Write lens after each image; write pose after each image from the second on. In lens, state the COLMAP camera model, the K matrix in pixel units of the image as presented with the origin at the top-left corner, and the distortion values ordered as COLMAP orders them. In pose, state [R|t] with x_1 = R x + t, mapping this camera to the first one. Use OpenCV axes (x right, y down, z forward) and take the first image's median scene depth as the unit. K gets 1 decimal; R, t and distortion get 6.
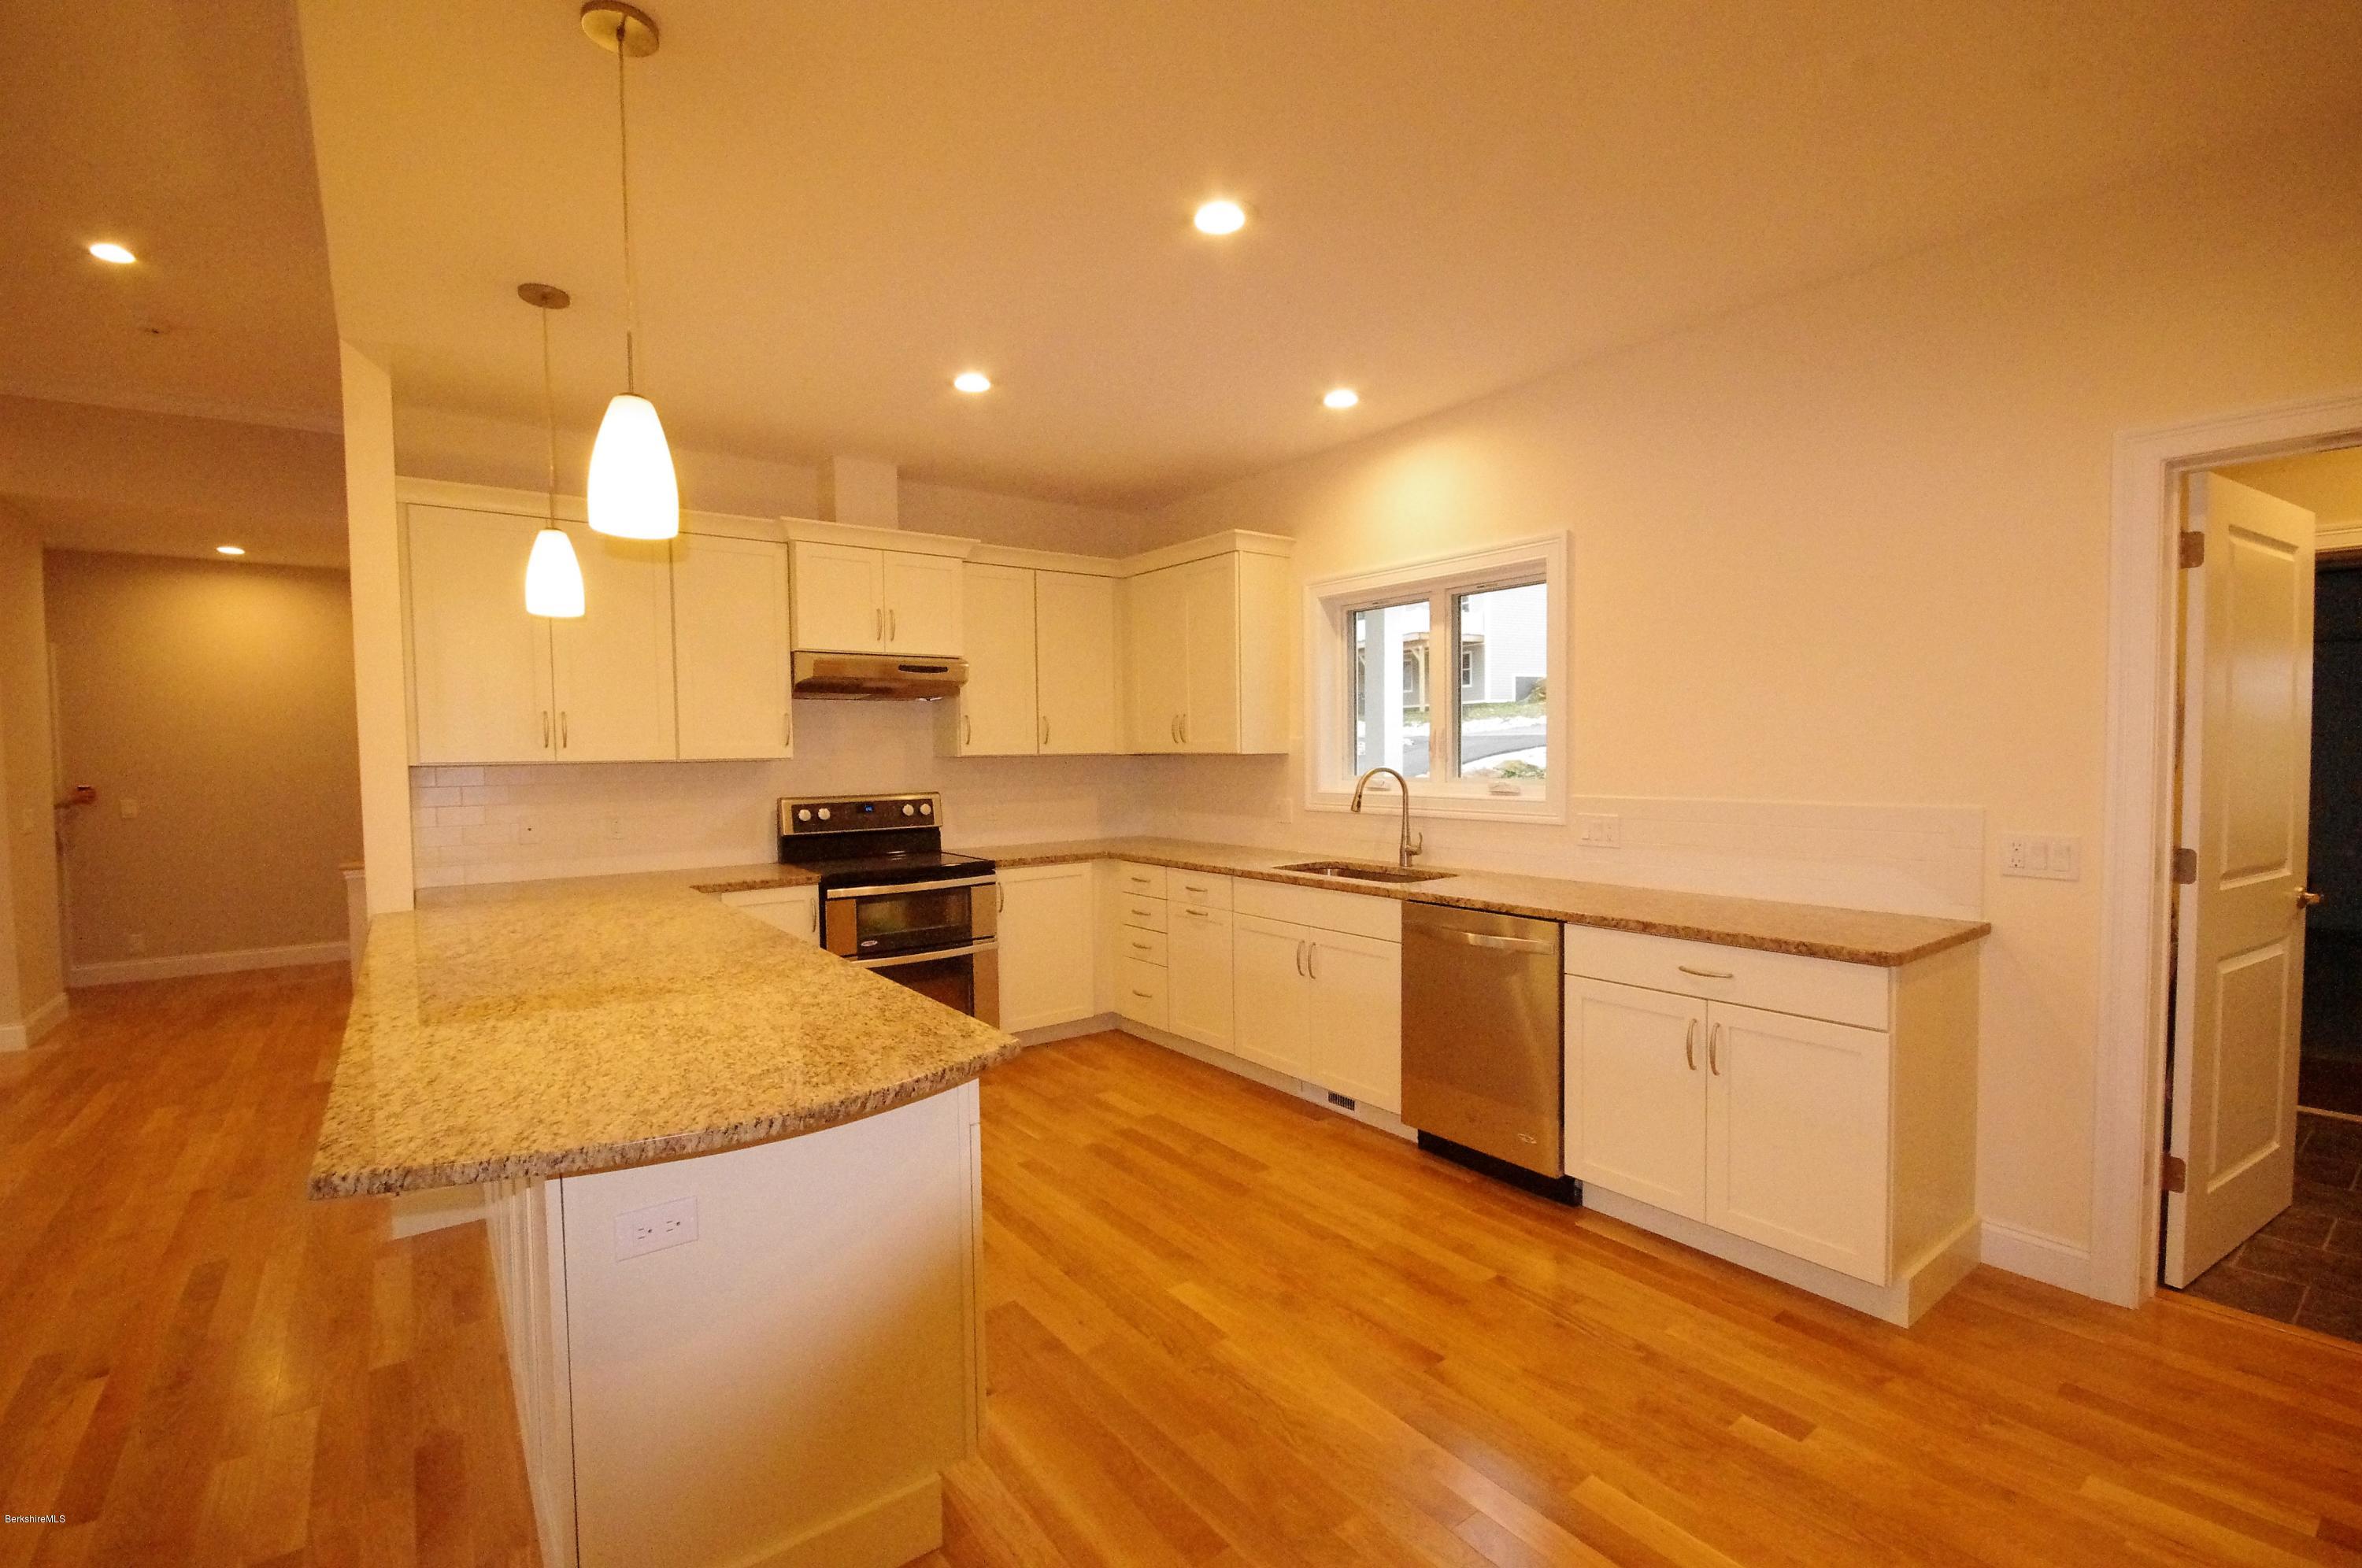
lens RADIAL K [[1032.2, 0, 1181.0], [0, 1032.2, 784.0], [0, 0, 1]] dist [-0.029471, 0.000235]
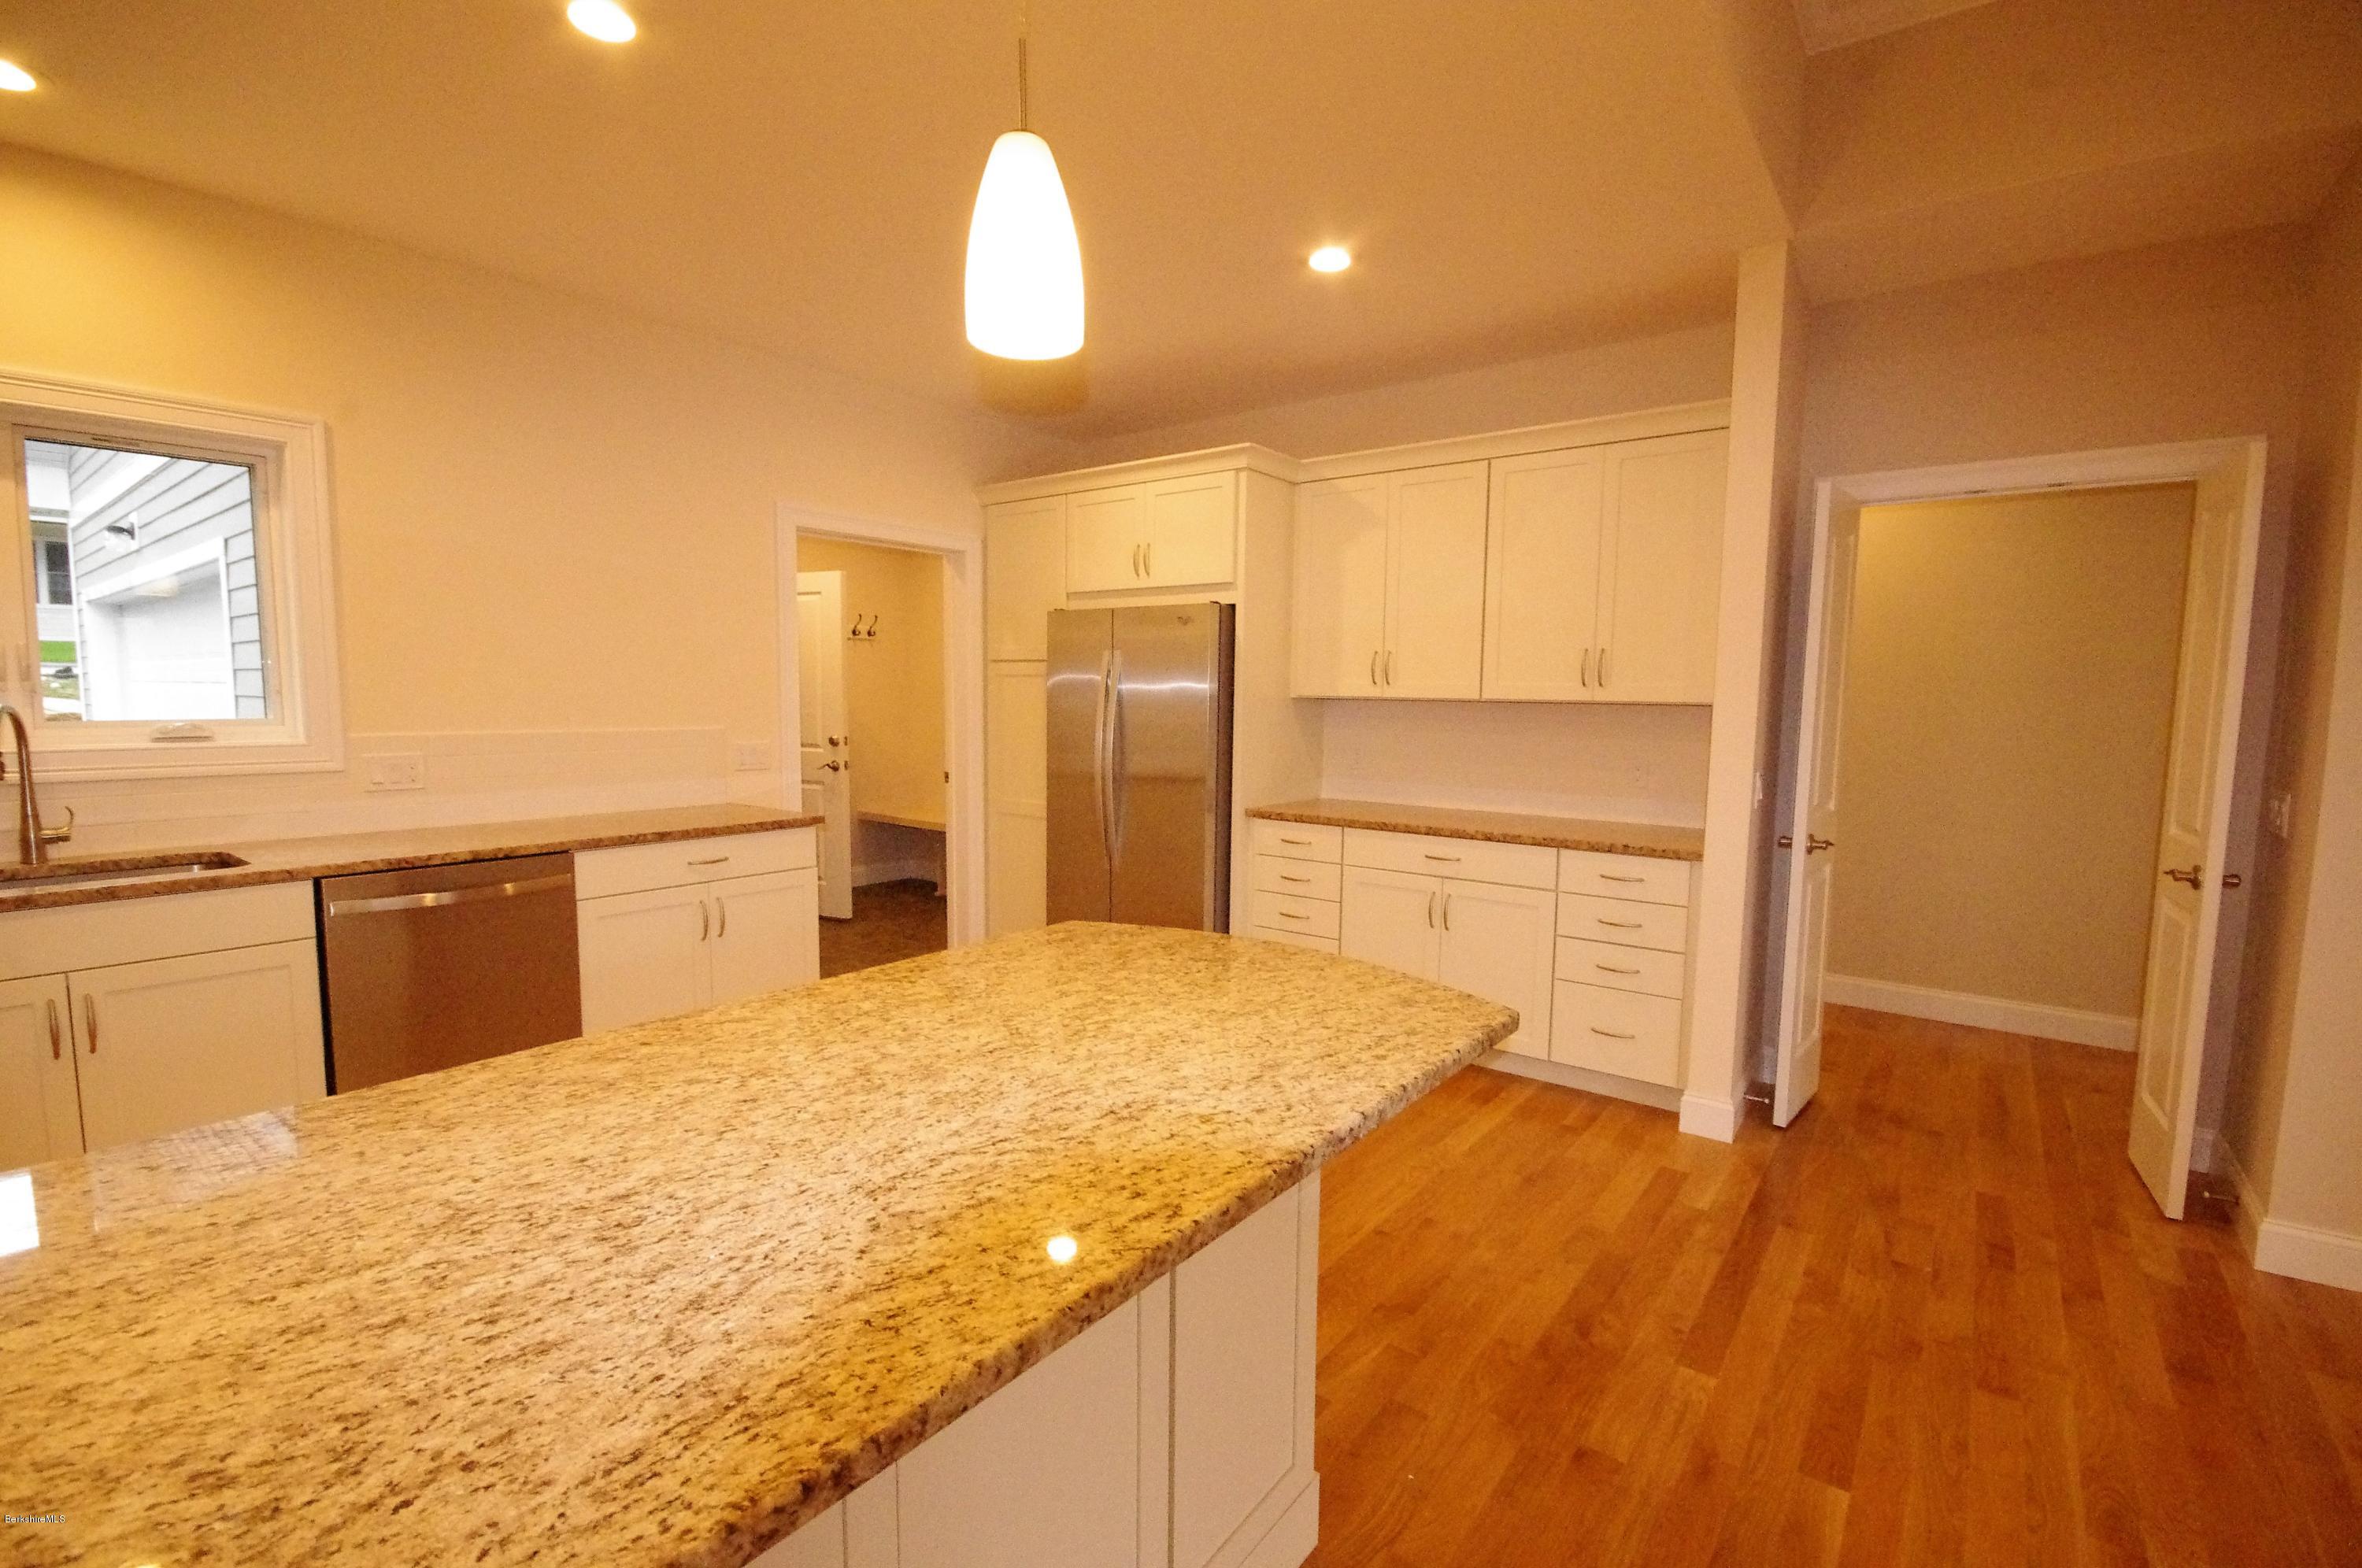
lens RADIAL K [[1040.5, 0, 1181.0], [0, 1040.5, 784.0], [0, 0, 1]] dist [0.000675, -0.017024]
pose [[-0.249738, -0.081772, 0.964855, -0.984487], [0.021727, 0.995704, 0.090010, -0.016866], [-0.968070, 0.043442, -0.246888, 0.842581]]
